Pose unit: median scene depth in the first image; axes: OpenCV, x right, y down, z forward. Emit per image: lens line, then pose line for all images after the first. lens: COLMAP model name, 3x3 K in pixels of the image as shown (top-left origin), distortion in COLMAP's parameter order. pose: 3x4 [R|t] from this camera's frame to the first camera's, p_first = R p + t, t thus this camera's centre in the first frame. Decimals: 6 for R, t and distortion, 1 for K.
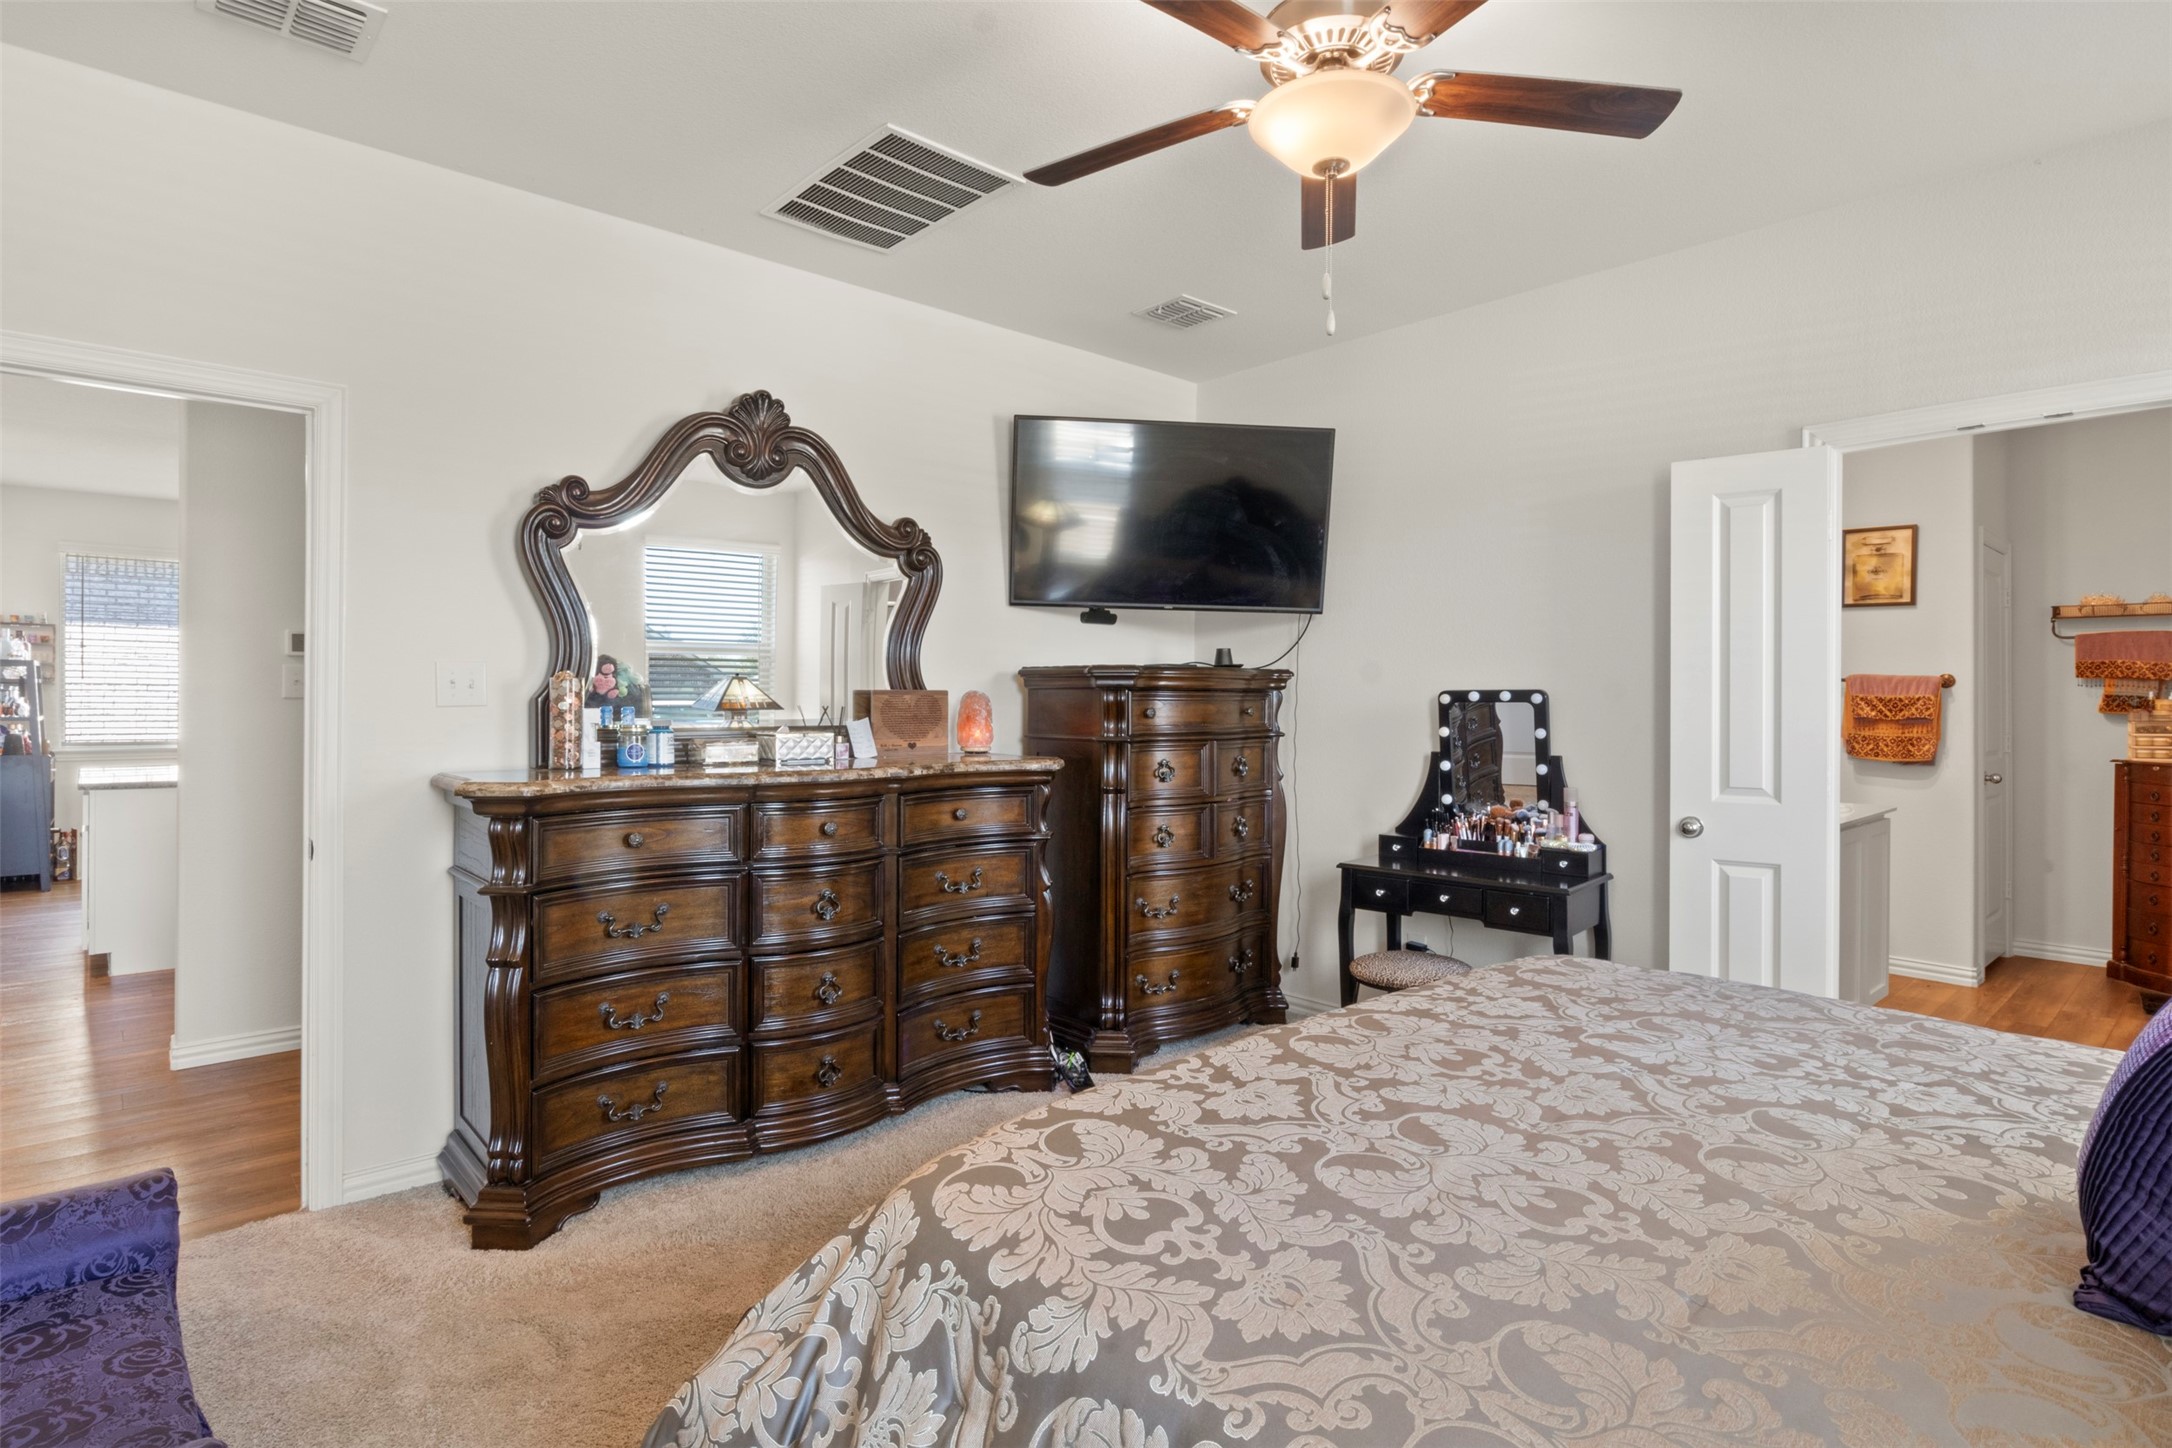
lens RADIAL K [[1078.8, 0, 1102.2], [0, 1078.8, 711.1], [0, 0, 1]] dist [-0.009992, -0.001973]
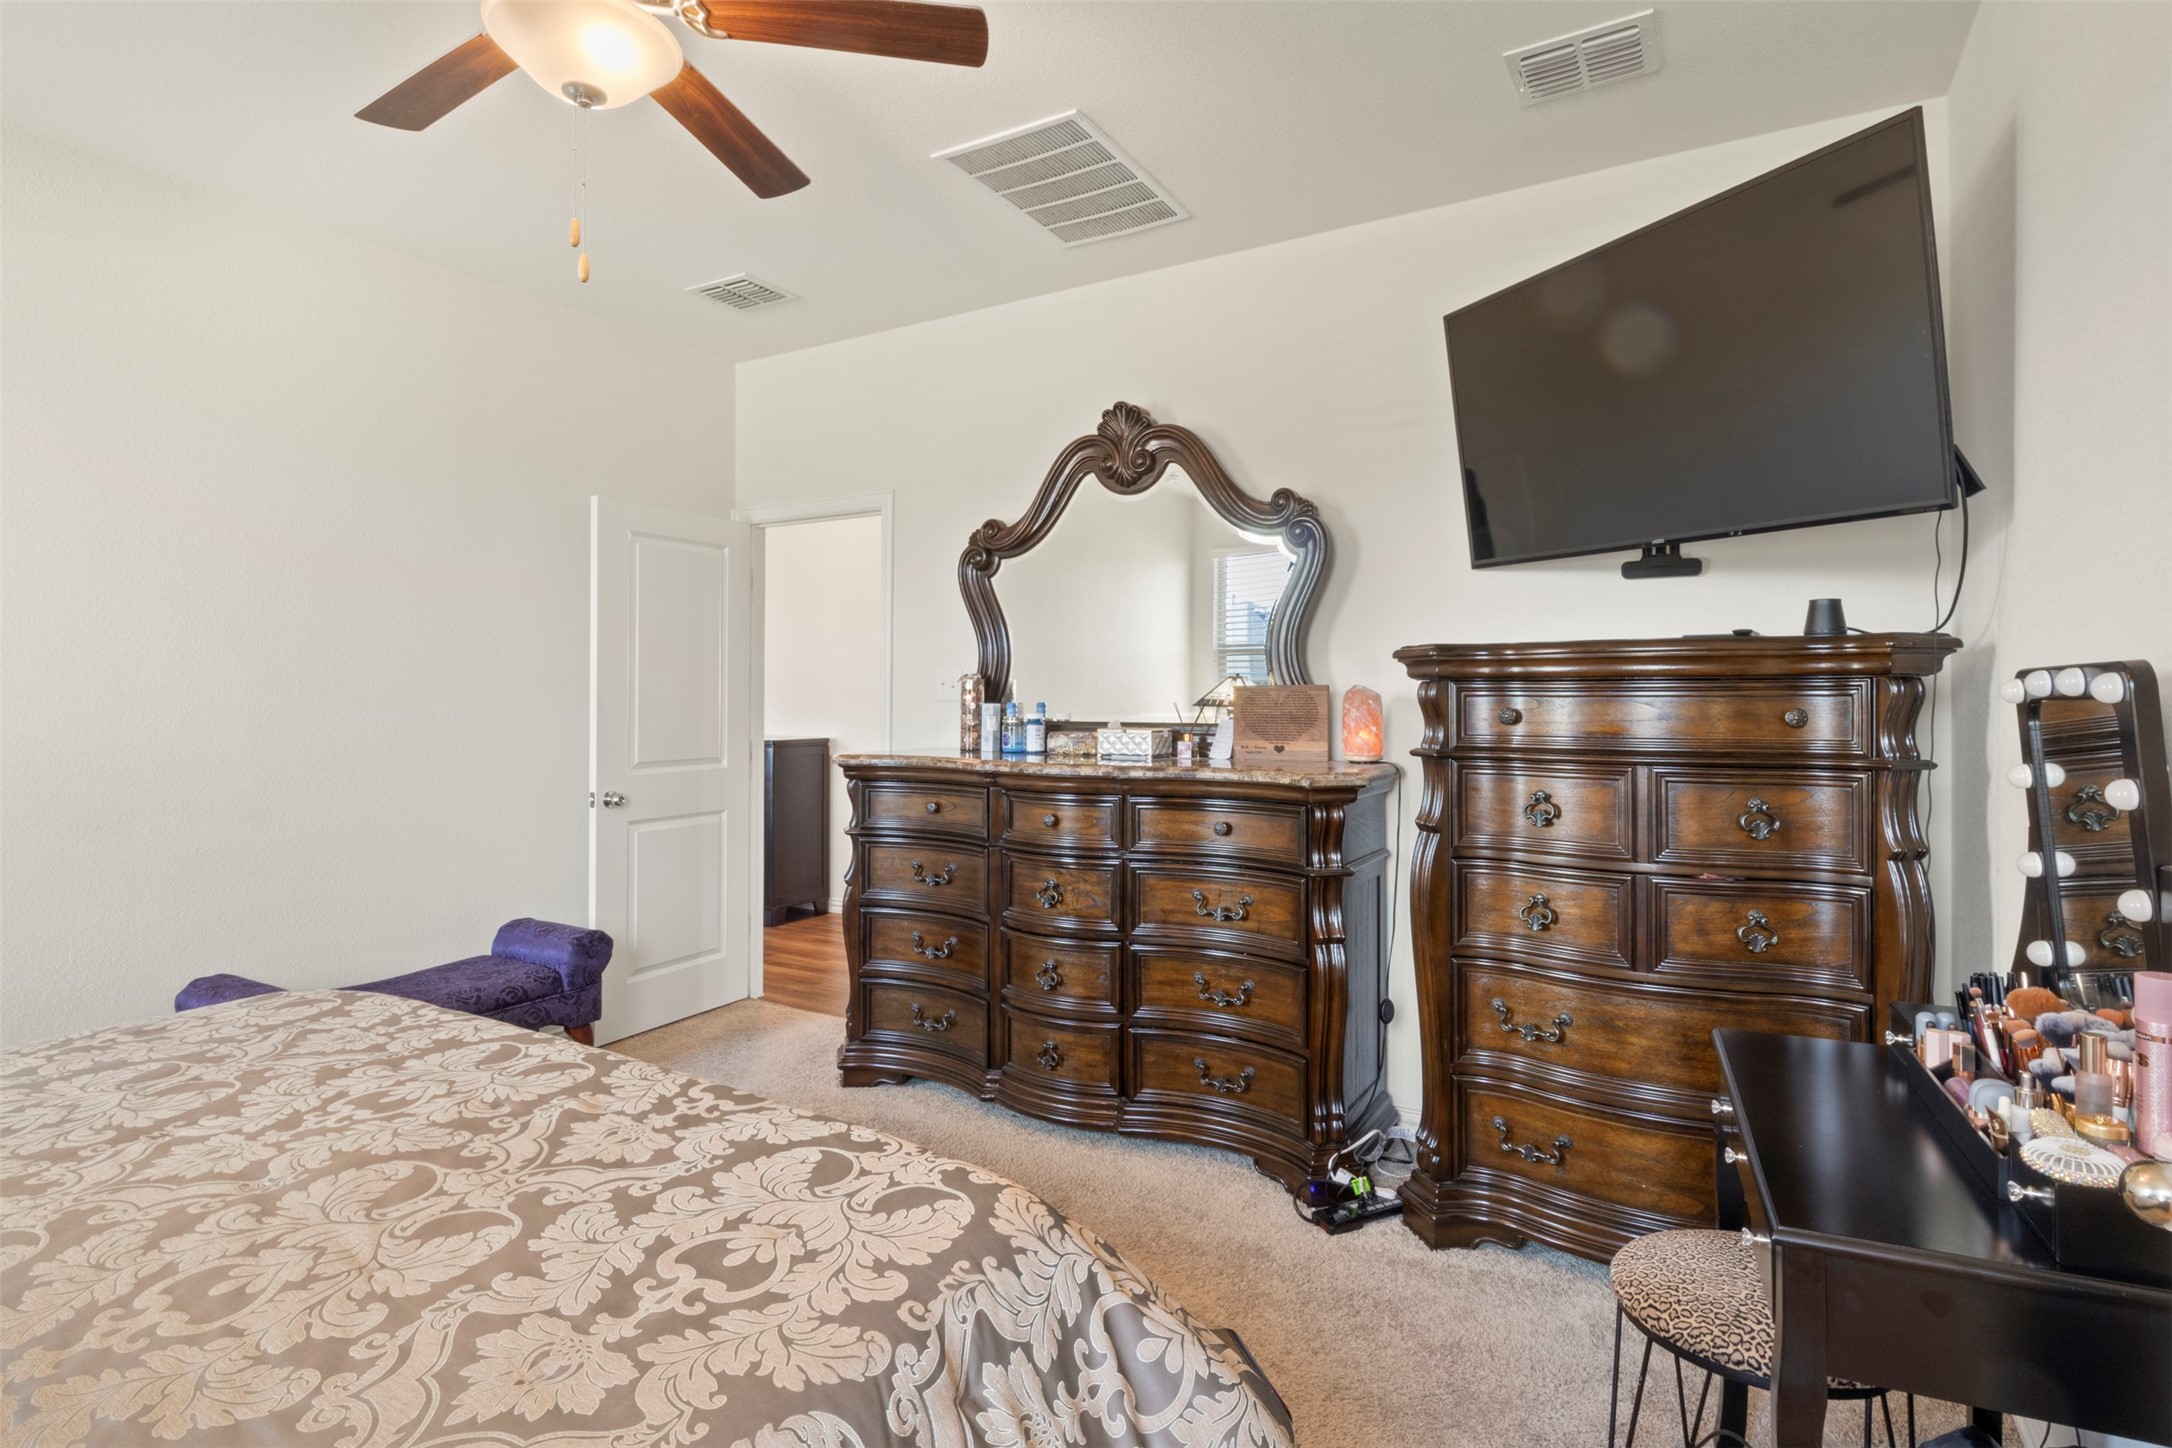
lens RADIAL K [[1078.8, 0, 1112.6], [0, 1078.8, 677.6], [0, 0, 1]] dist [-0.009992, -0.001973]
pose [[0.312514, -0.016334, -0.949773, 1.367042], [-0.007122, 0.999784, -0.019538, -0.016781], [0.949886, 0.012870, 0.312330, 1.345216]]
